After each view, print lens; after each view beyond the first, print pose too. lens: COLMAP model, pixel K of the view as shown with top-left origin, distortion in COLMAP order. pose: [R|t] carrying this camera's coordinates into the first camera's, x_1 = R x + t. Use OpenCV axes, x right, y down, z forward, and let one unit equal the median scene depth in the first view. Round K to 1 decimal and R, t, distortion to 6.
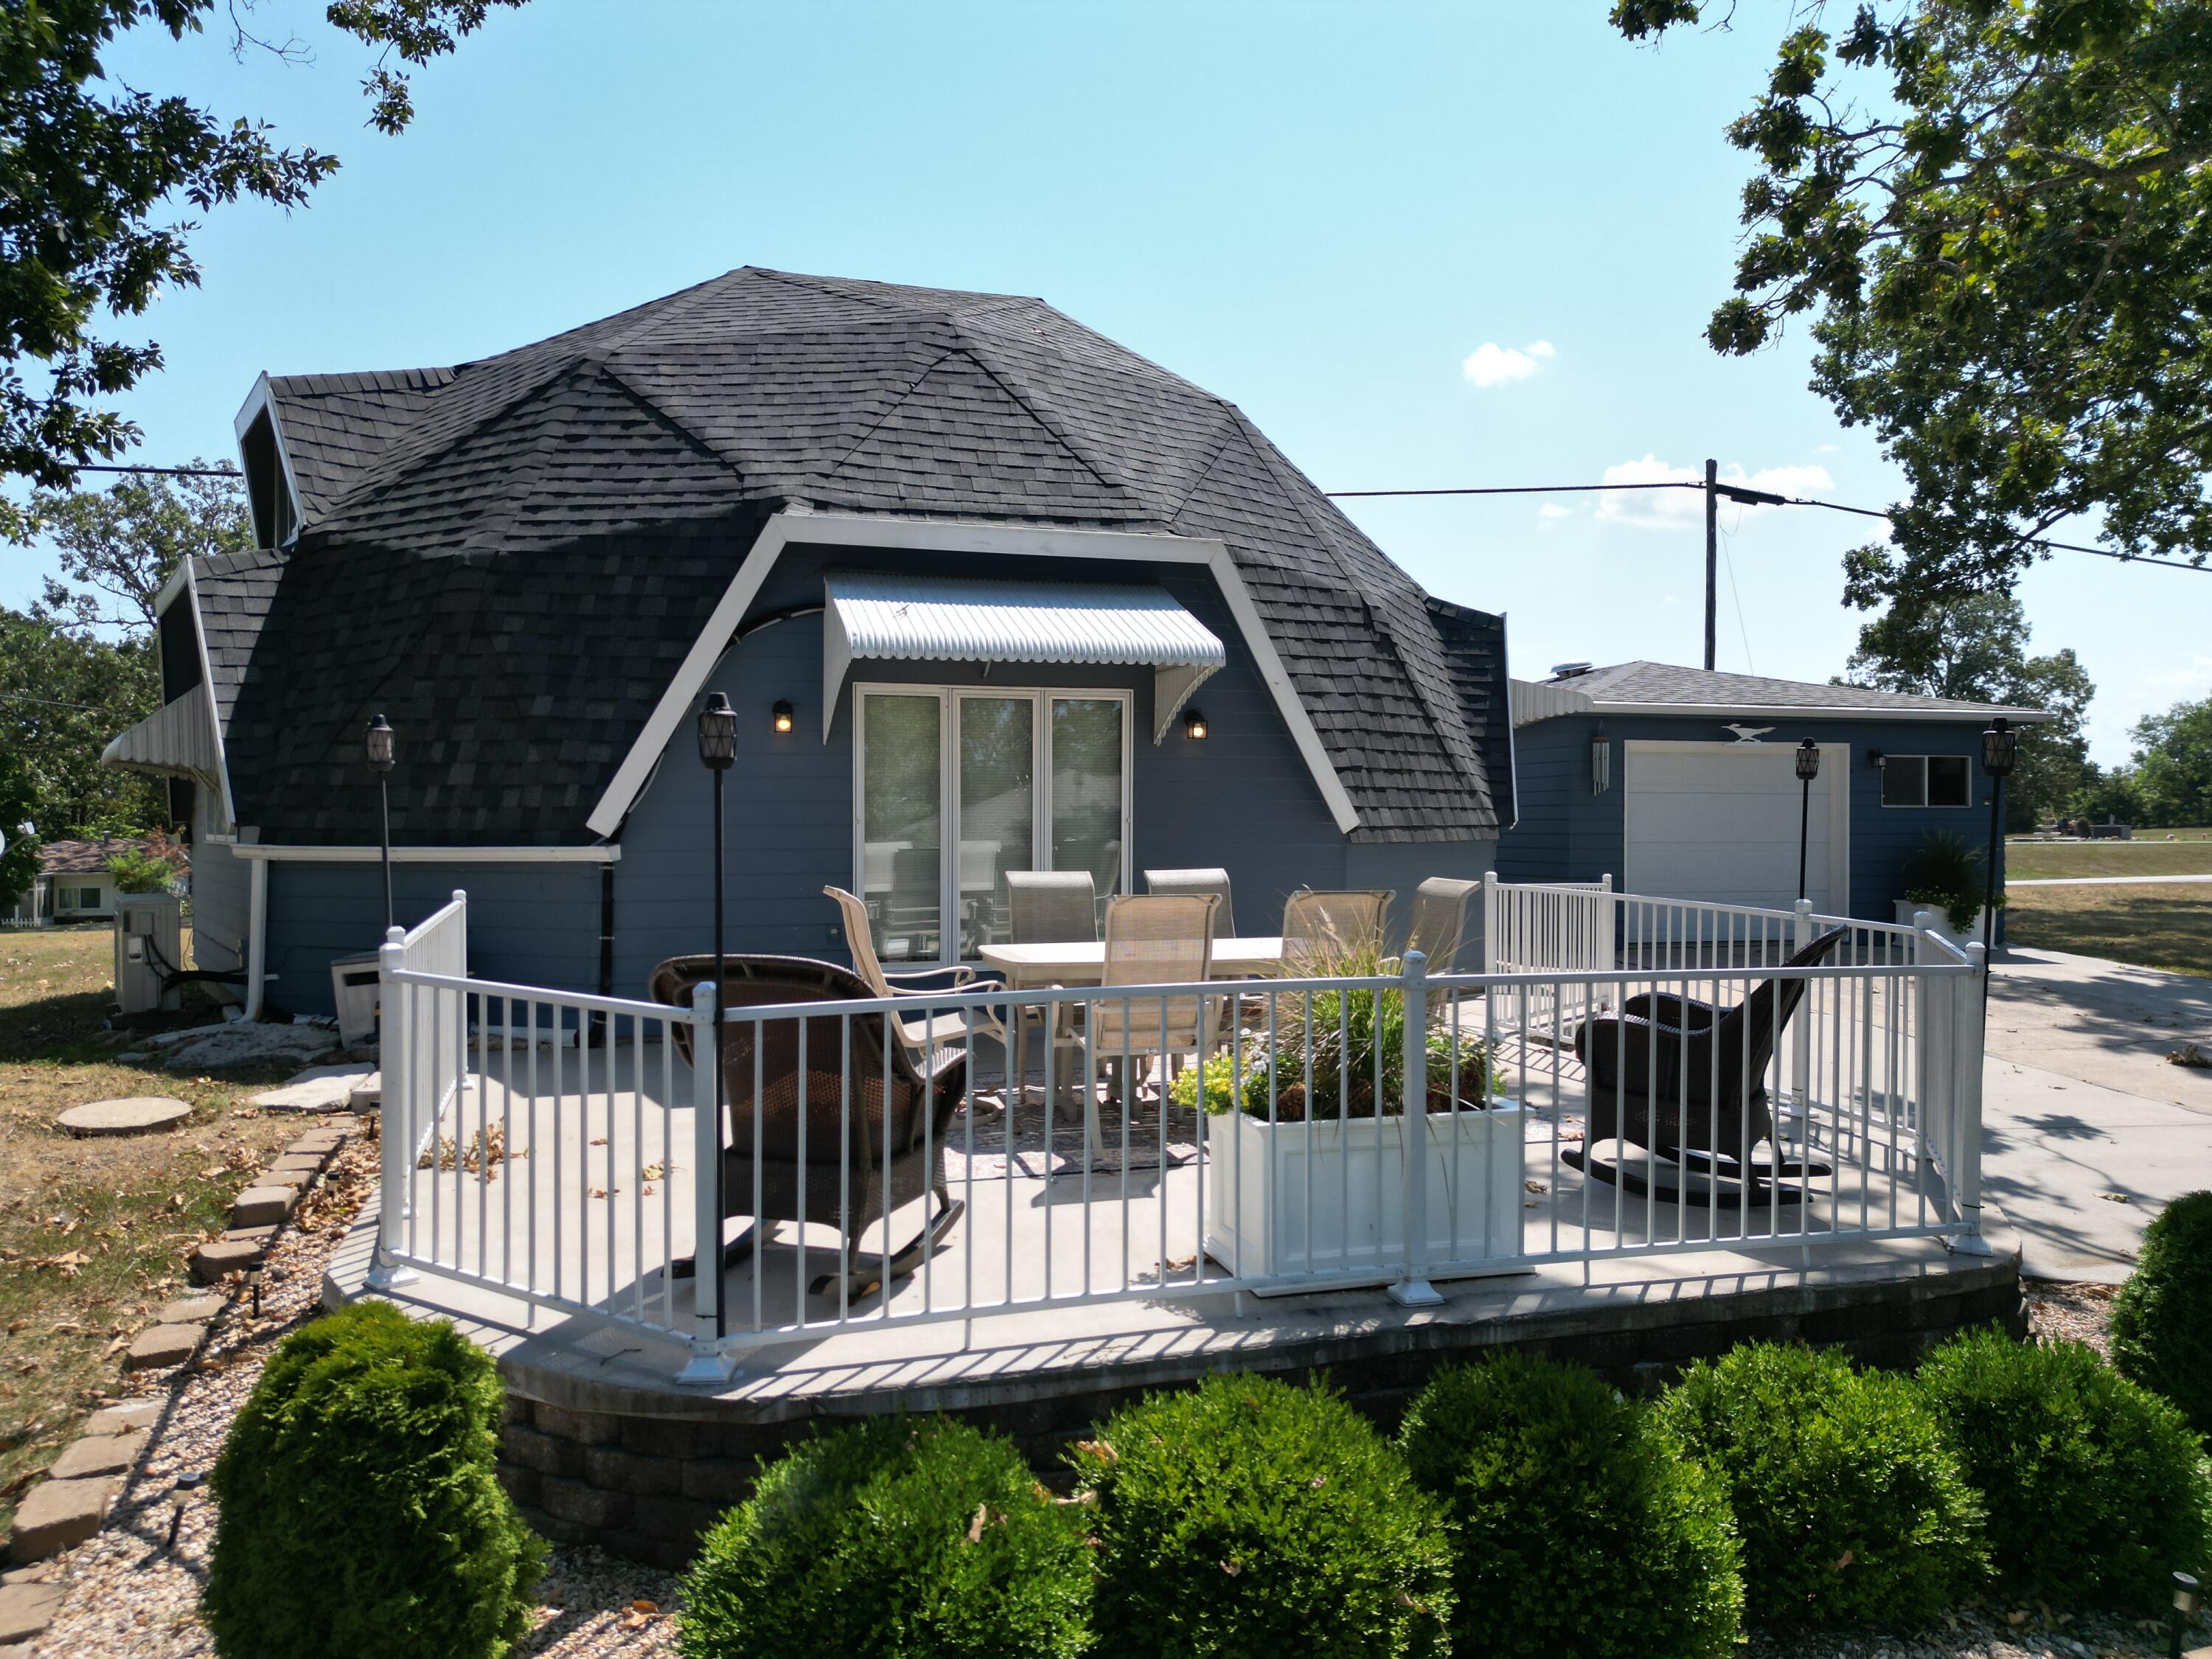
lens RADIAL K [[1727.1, 0, 1100.5], [0, 1727.1, 839.1], [0, 0, 1]] dist [0.223149, -0.414890]
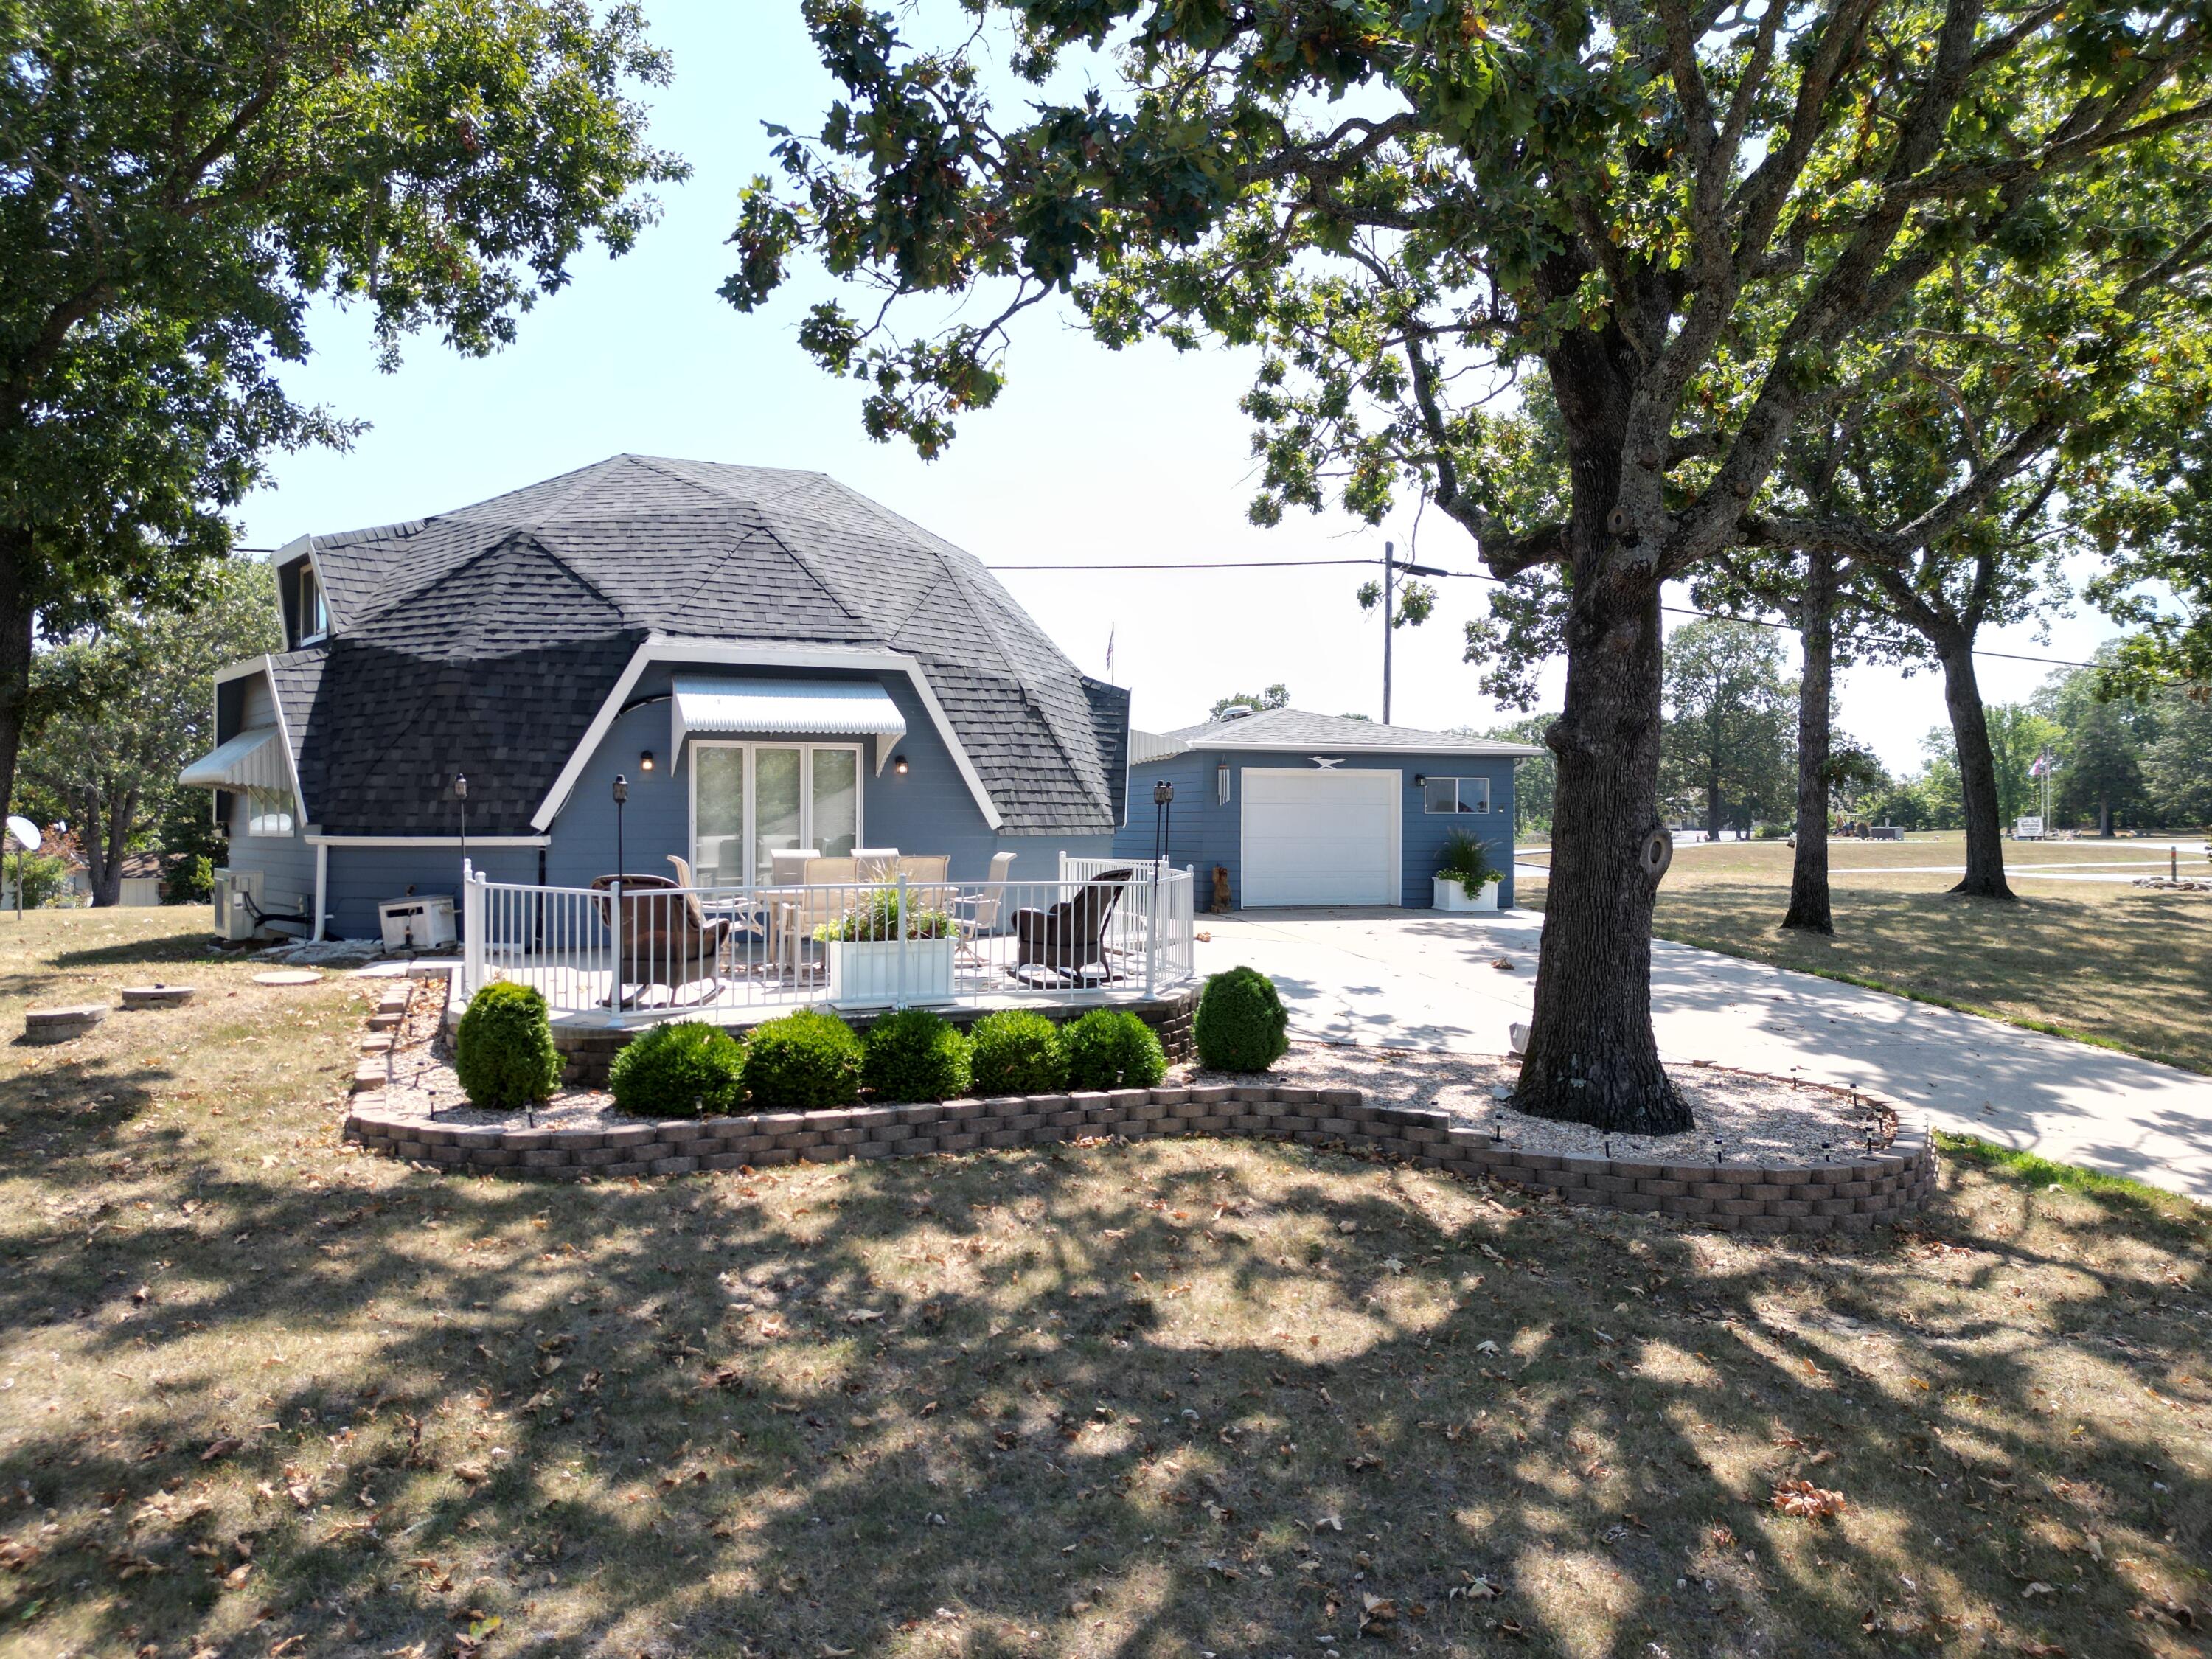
lens RADIAL K [[1727.1, 0, 1100.5], [0, 1727.1, 839.1], [0, 0, 1]] dist [0.223149, -0.414890]
pose [[0.997521, 0.000927, 0.070358, 0.122546], [-0.000895, 0.999999, -0.000476, 0.005996], [-0.070359, 0.000412, 0.997522, -0.648464]]
